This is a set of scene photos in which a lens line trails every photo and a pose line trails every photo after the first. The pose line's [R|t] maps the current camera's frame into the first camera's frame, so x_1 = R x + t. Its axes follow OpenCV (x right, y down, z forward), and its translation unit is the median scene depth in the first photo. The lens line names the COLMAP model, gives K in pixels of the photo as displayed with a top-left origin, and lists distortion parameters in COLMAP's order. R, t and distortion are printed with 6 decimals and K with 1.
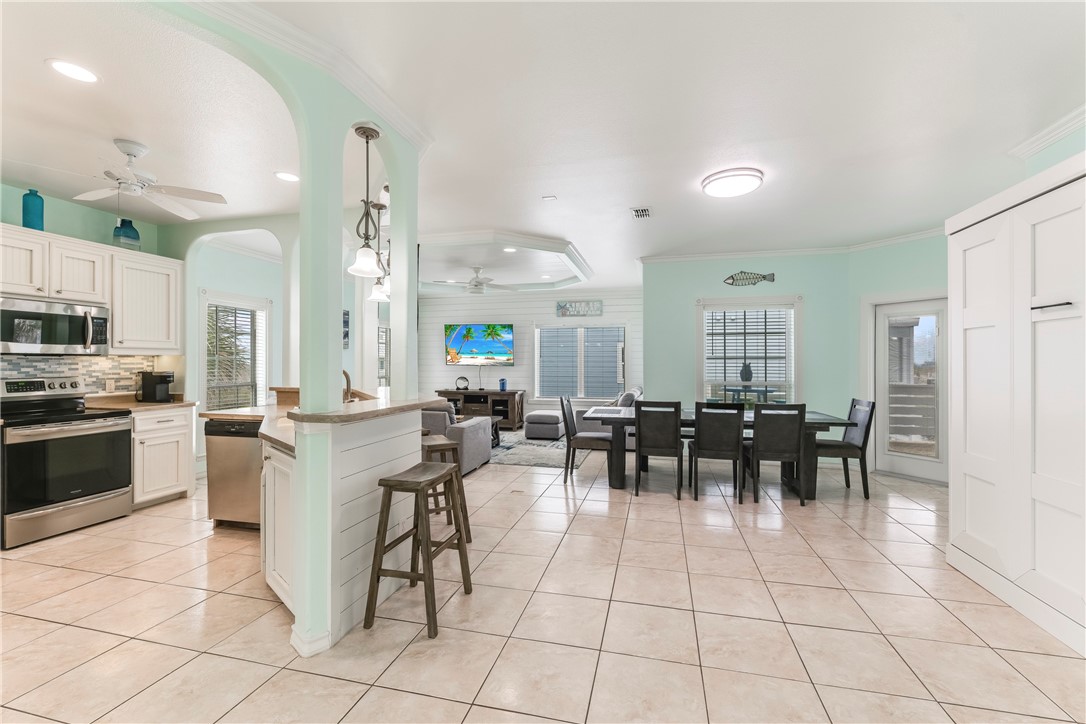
lens RADIAL K [[445.1, 0, 543.3], [0, 445.1, 363.6], [0, 0, 1]] dist [0.000651, 0.000307]
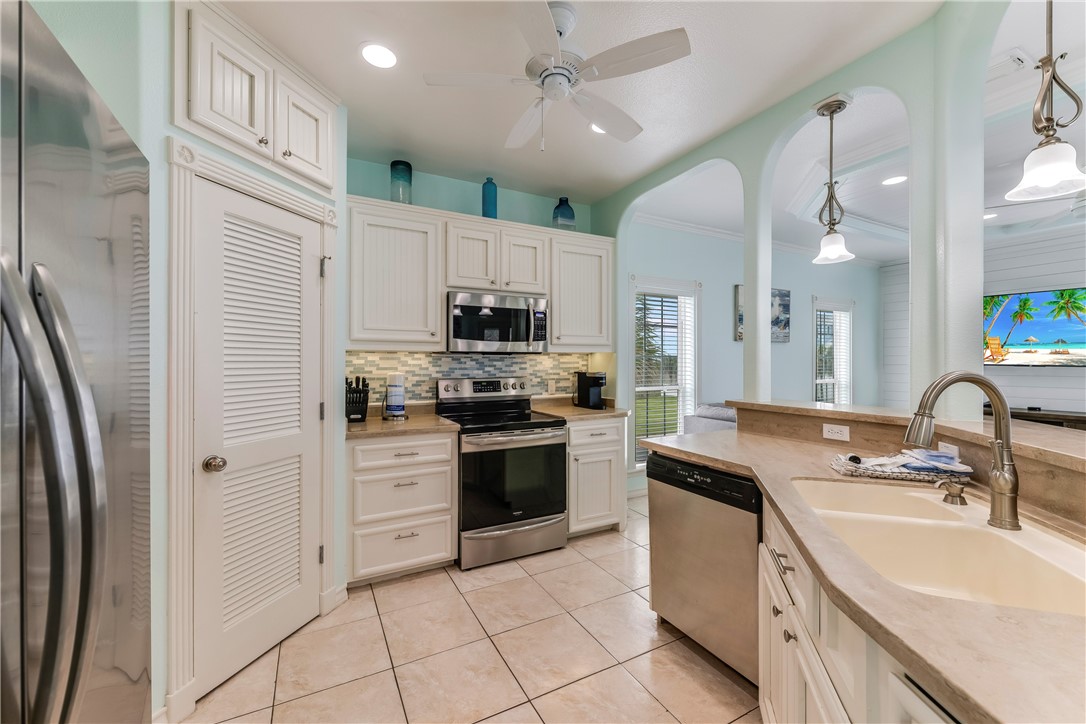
lens RADIAL K [[428.8, 0, 543.8], [0, 428.8, 358.5], [0, 0, 1]] dist [0.000602, 0.000065]
pose [[0.676061, -0.005277, -0.736826, -0.326307], [-0.000327, 0.999972, -0.007462, -0.002081], [0.736845, 0.005286, 0.676041, 0.383466]]
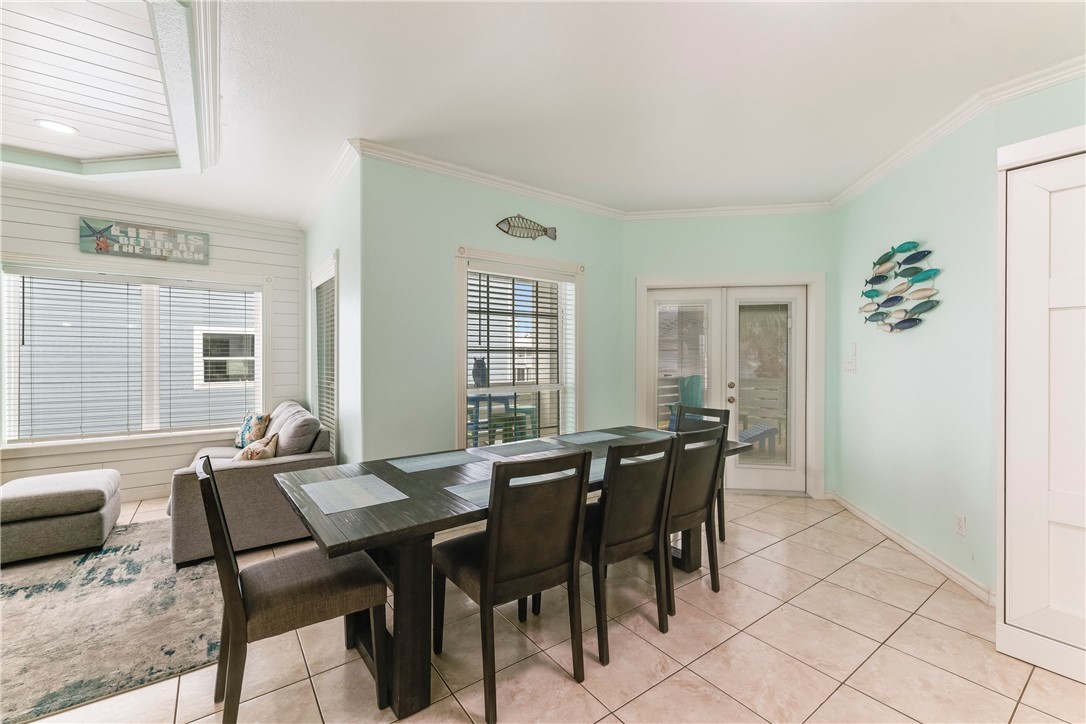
lens RADIAL K [[453.3, 0, 544.2], [0, 453.3, 359.7], [0, 0, 1]] dist [0.000324, -0.000205]
pose [[0.635875, -0.003132, 0.771786, -0.047650], [0.000400, 0.999993, 0.003729, -0.001590], [-0.771792, -0.002063, 0.635871, 0.725514]]
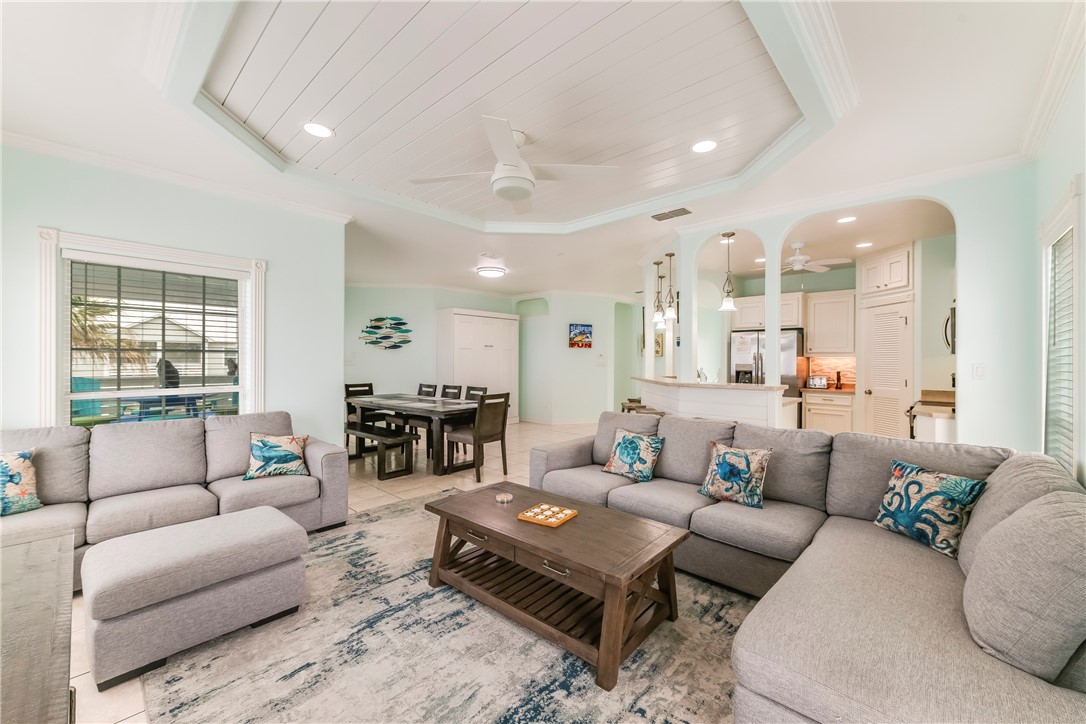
lens RADIAL K [[428.8, 0, 543.8], [0, 428.8, 358.5], [0, 0, 1]] dist [0.000602, 0.000065]
pose [[-0.882120, -0.002442, 0.471018, -0.554451], [-0.005110, 0.999977, -0.004385, -0.001429], [-0.470997, -0.006275, -0.882112, 2.030610]]
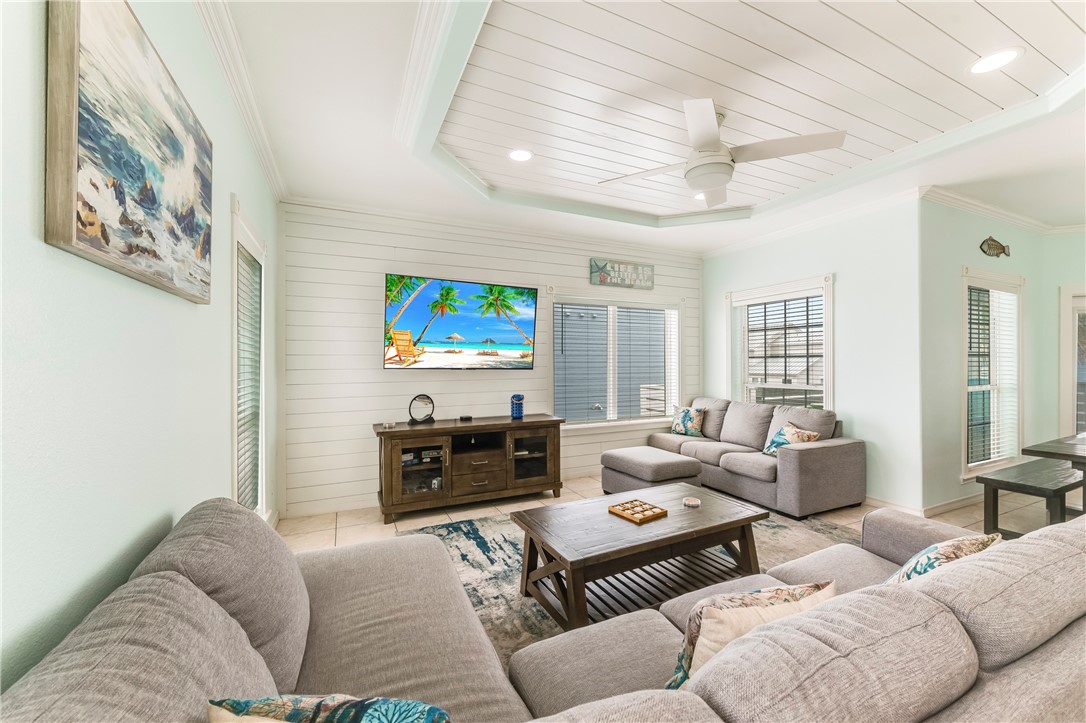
lens RADIAL K [[426.5, 0, 543.8], [0, 426.5, 363.5], [0, 0, 1]] dist [0.000933, 0.000009]
pose [[0.765457, -0.004308, 0.643472, -0.757288], [0.006144, 0.999981, -0.000614, -0.001868], [-0.643457, 0.004423, 0.765469, 1.219541]]
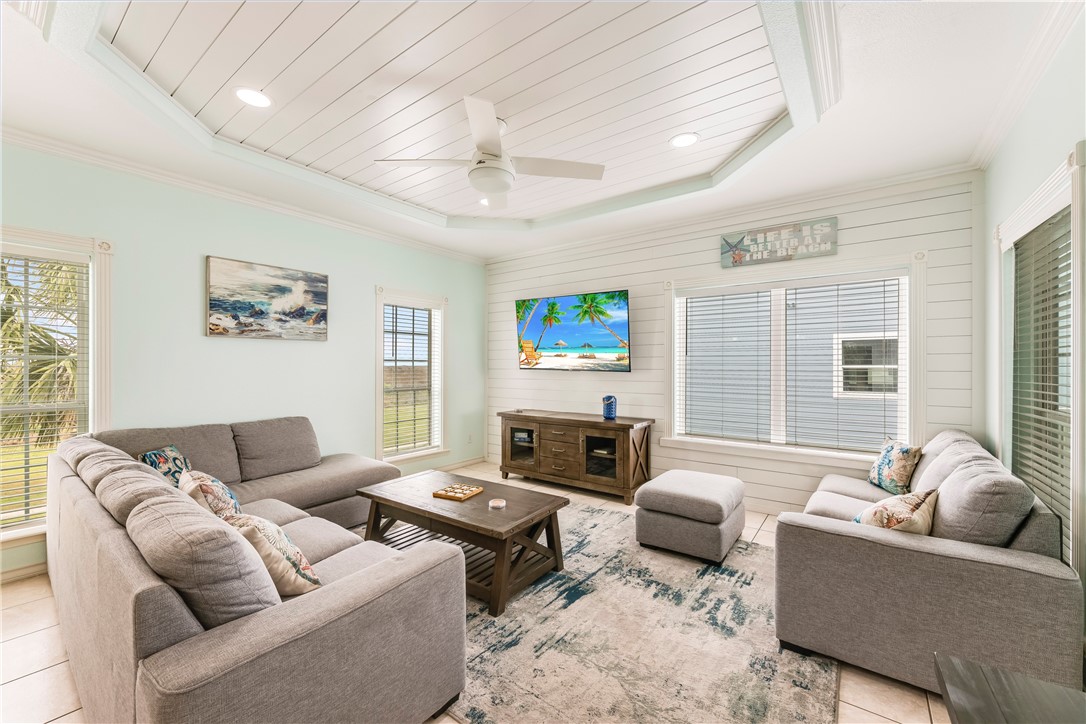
lens RADIAL K [[426.5, 0, 543.8], [0, 426.5, 364.0], [0, 0, 1]] dist [0.000933, 0.000009]
pose [[0.926491, -0.000298, -0.376316, 0.052068], [-0.001338, 0.999991, -0.004085, -0.002453], [0.376314, 0.004288, 0.926482, 1.012127]]
